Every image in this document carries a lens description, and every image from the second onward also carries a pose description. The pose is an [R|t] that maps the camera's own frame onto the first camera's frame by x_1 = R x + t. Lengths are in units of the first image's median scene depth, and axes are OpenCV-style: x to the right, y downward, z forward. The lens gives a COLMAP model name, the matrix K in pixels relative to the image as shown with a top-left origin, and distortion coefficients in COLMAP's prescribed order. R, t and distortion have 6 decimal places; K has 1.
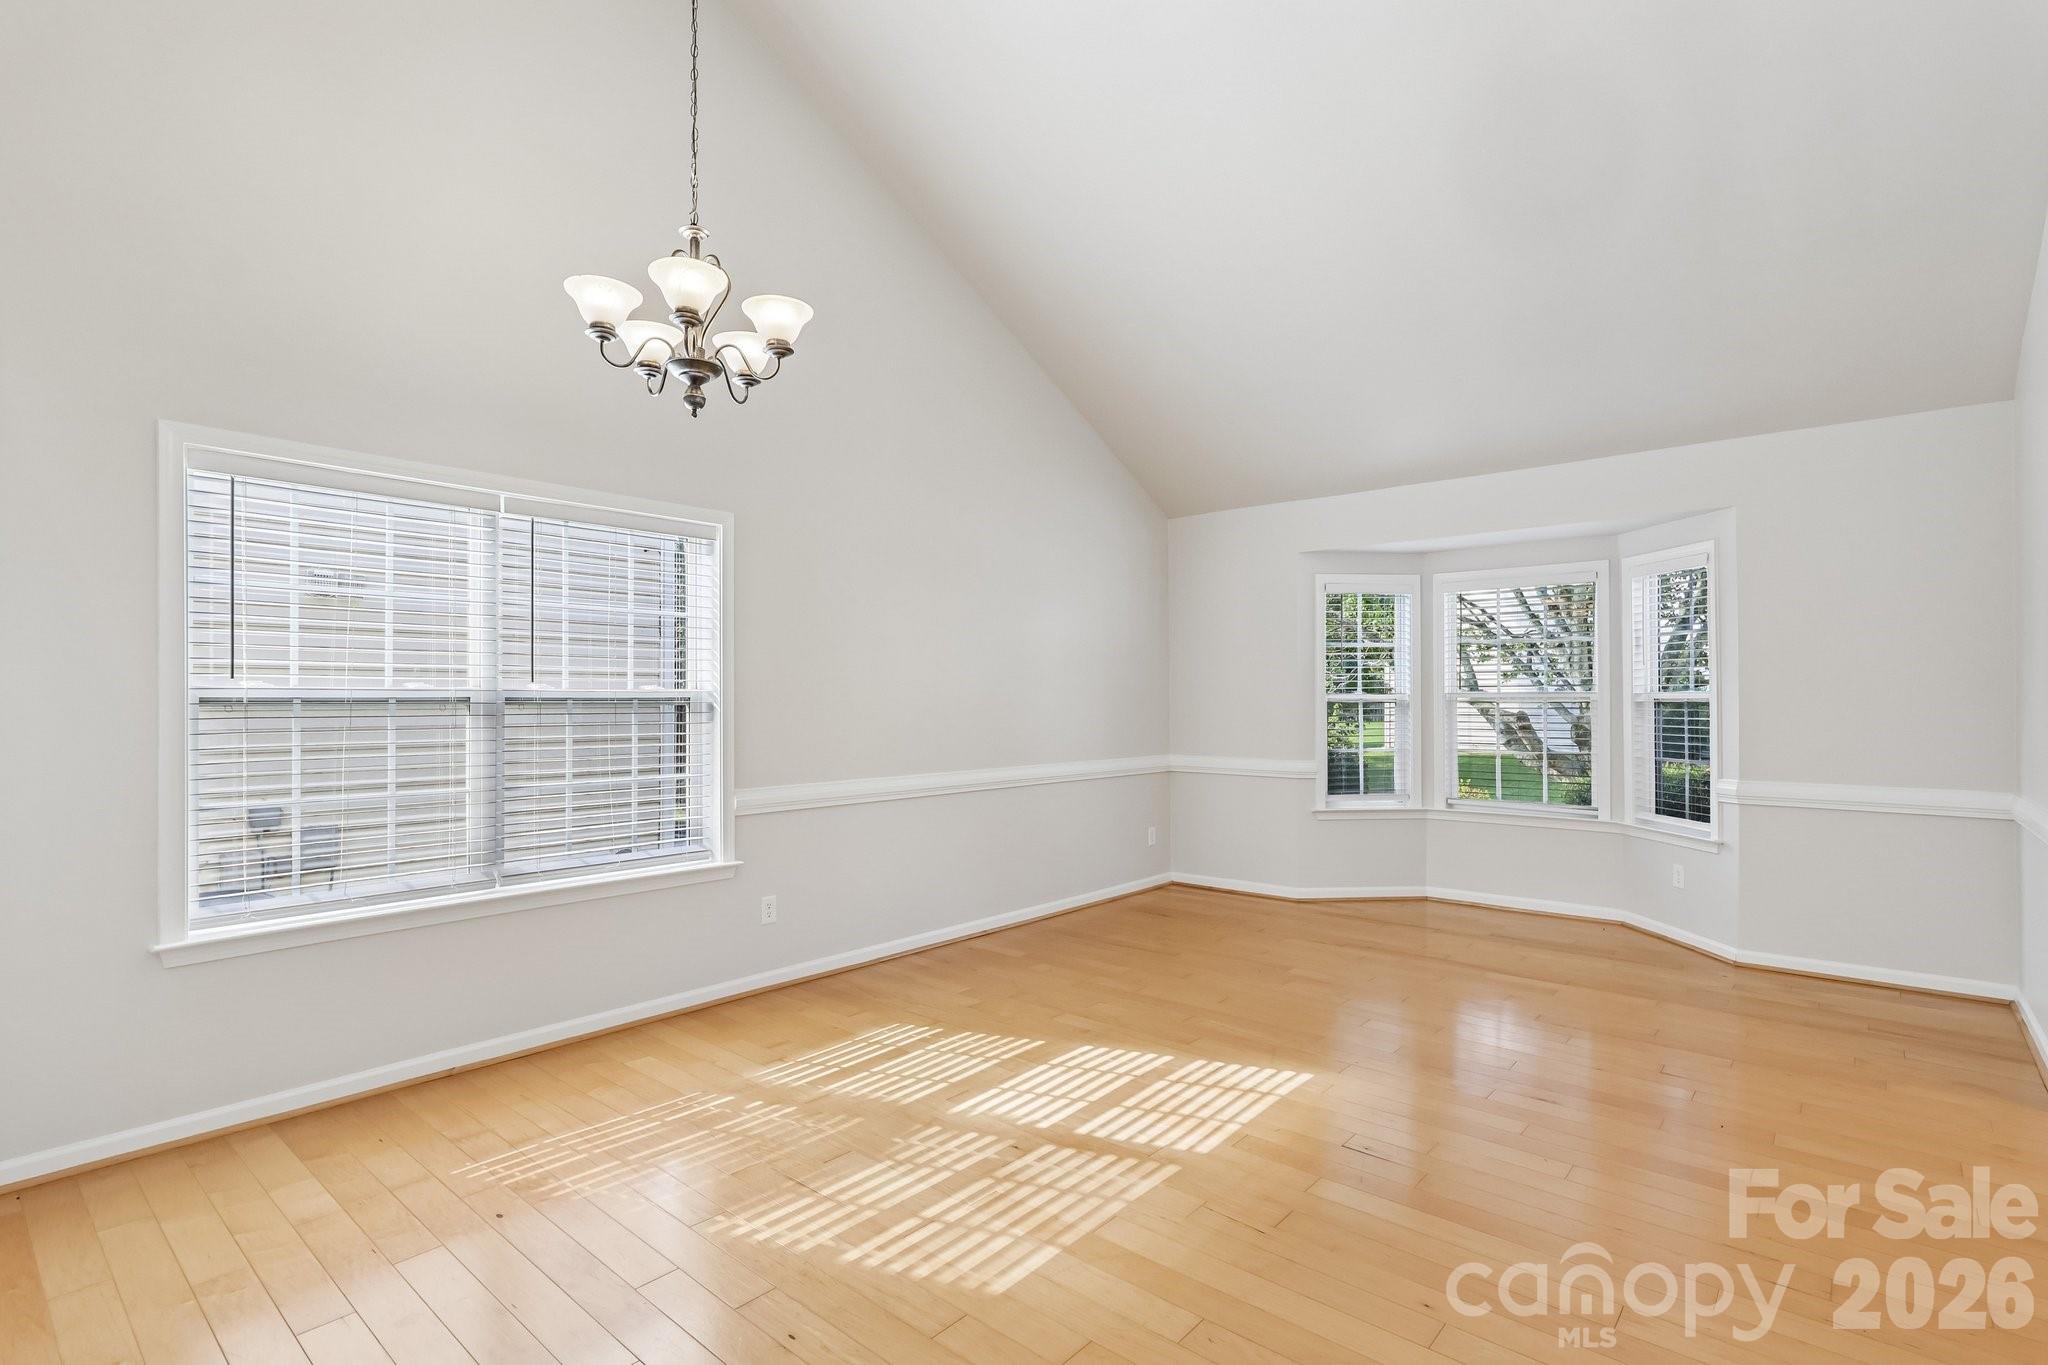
lens RADIAL K [[981.0, 0, 1017.6], [0, 981.0, 700.7], [0, 0, 1]] dist [0.001448, 0.001253]
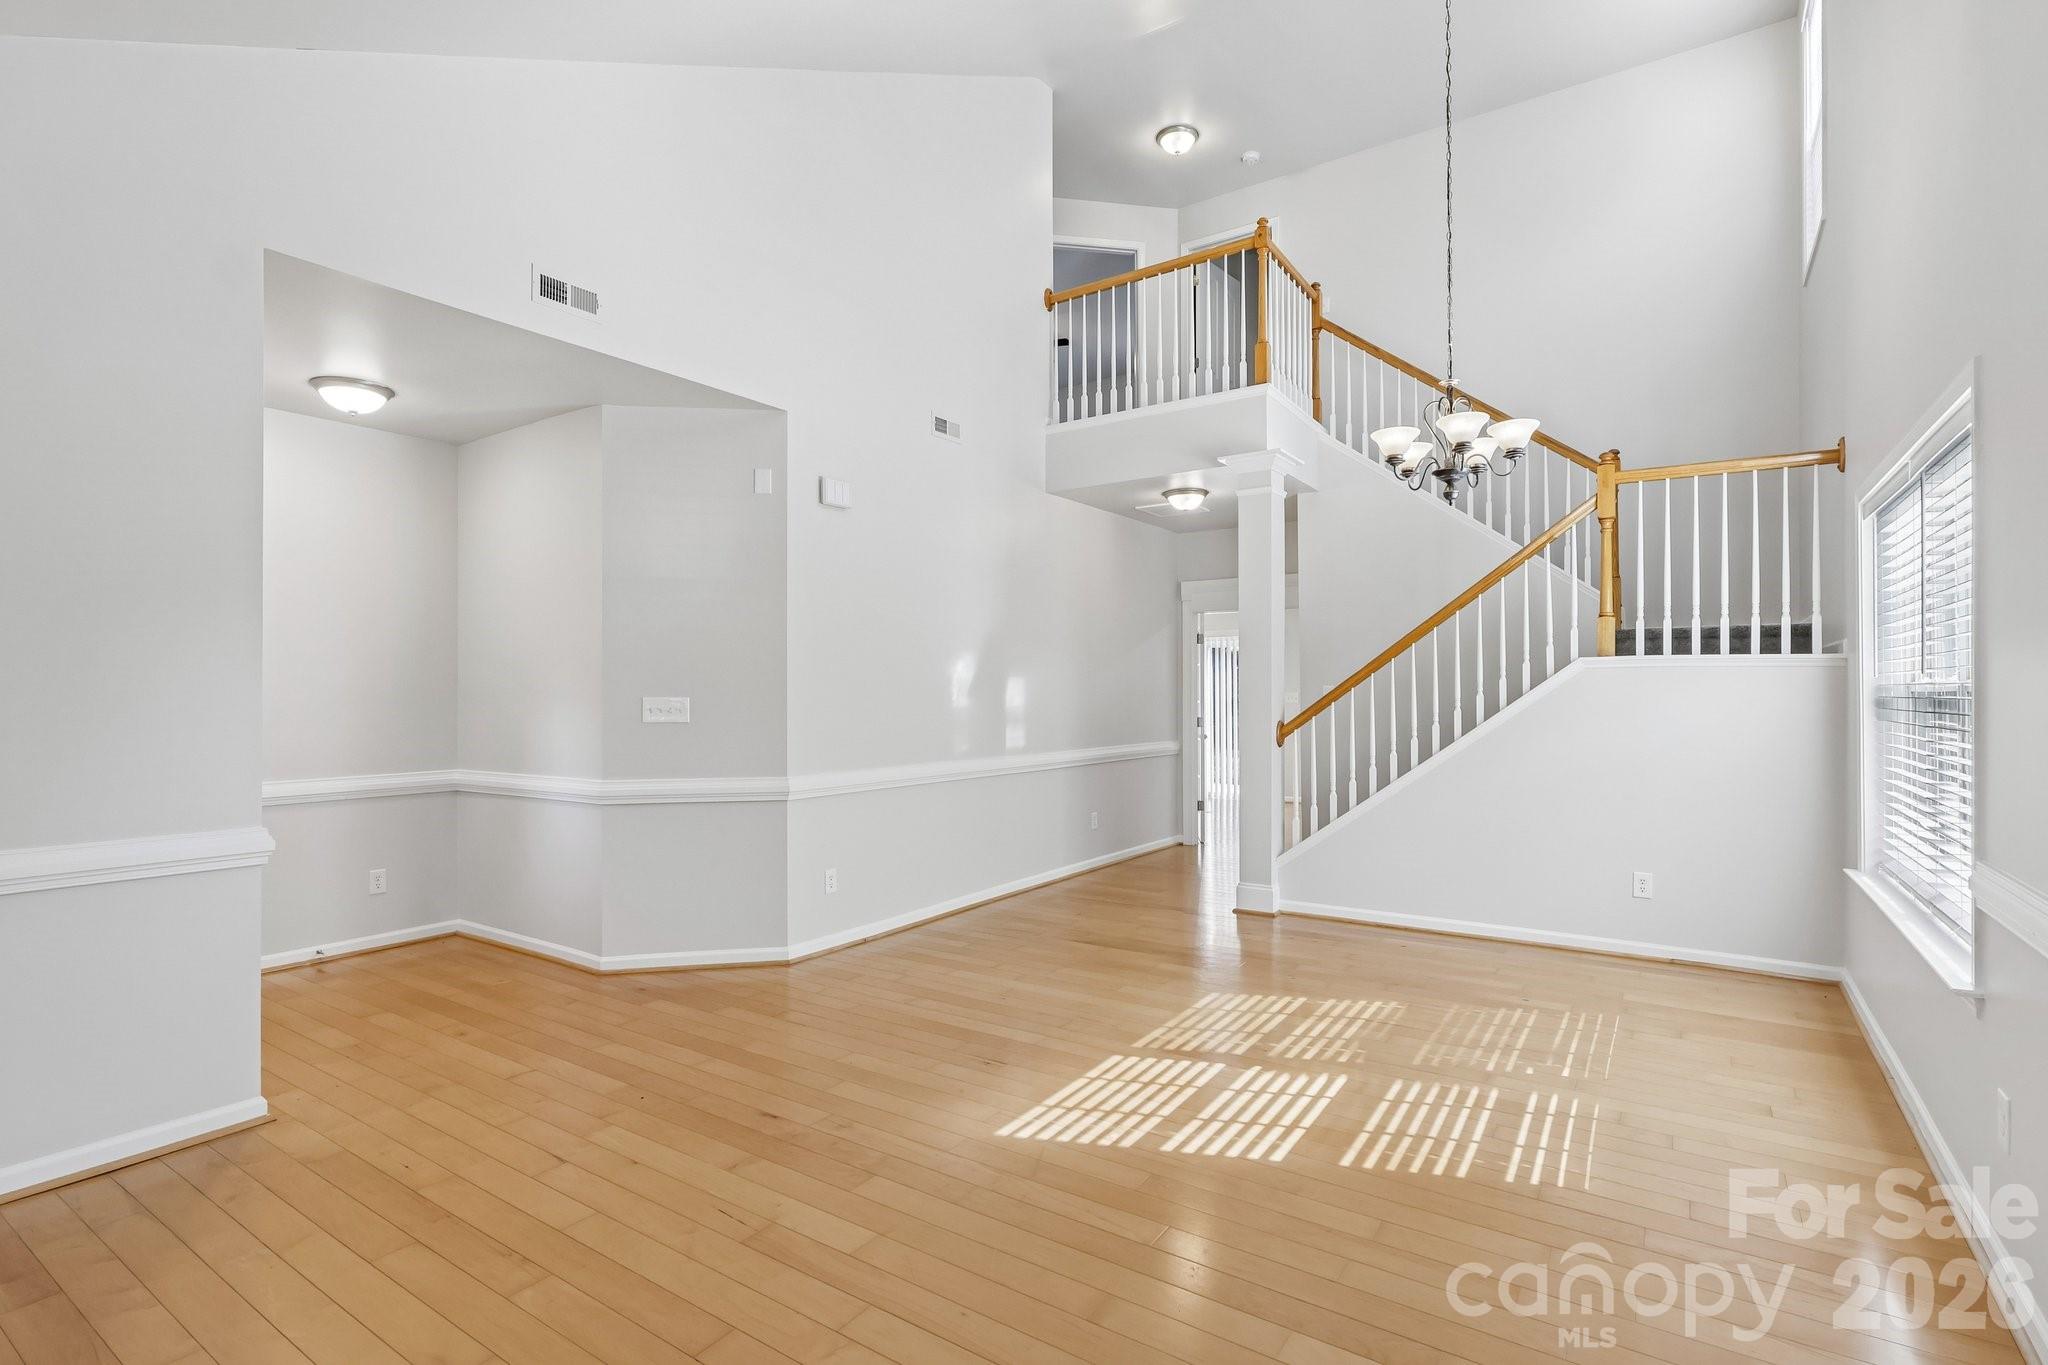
lens RADIAL K [[981.0, 0, 1017.3], [0, 981.0, 688.6], [0, 0, 1]] dist [0.001448, 0.001253]
pose [[-0.993302, 0.001118, -0.115540, 0.375271], [0.001633, 0.999989, -0.004369, -0.002297], [0.115534, -0.004529, -0.993293, 1.824533]]
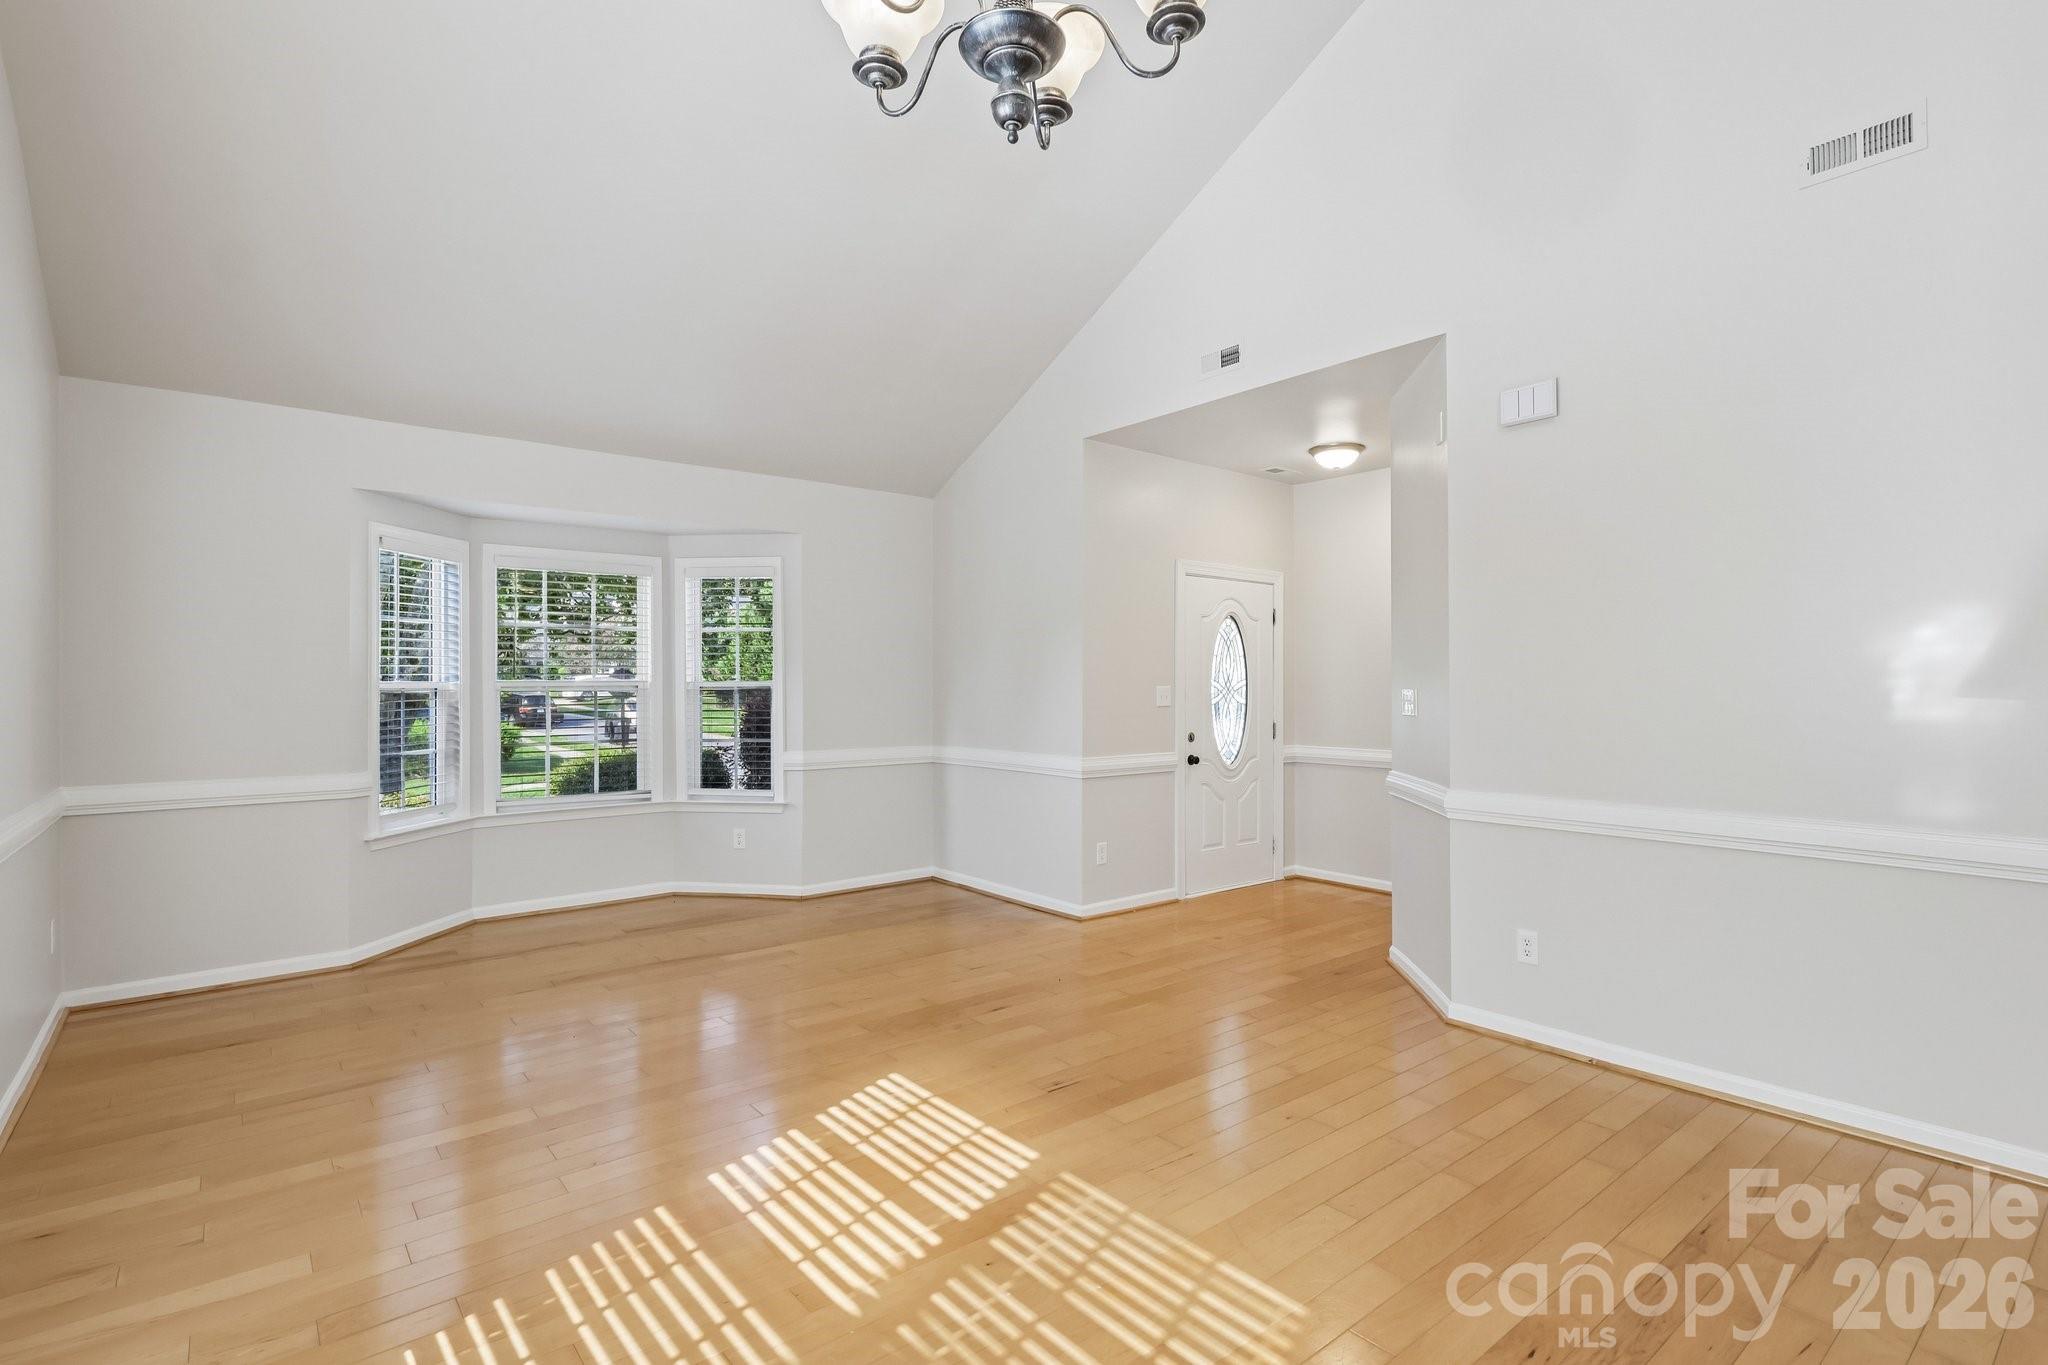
lens RADIAL K [[981.0, 0, 1038.0], [0, 981.0, 673.5], [0, 0, 1]] dist [0.001448, 0.001253]
pose [[0.166452, 0.008619, 0.986012, -0.634828], [0.005066, 0.999941, -0.009596, -0.007127], [-0.986037, 0.006592, 0.166399, 0.682600]]
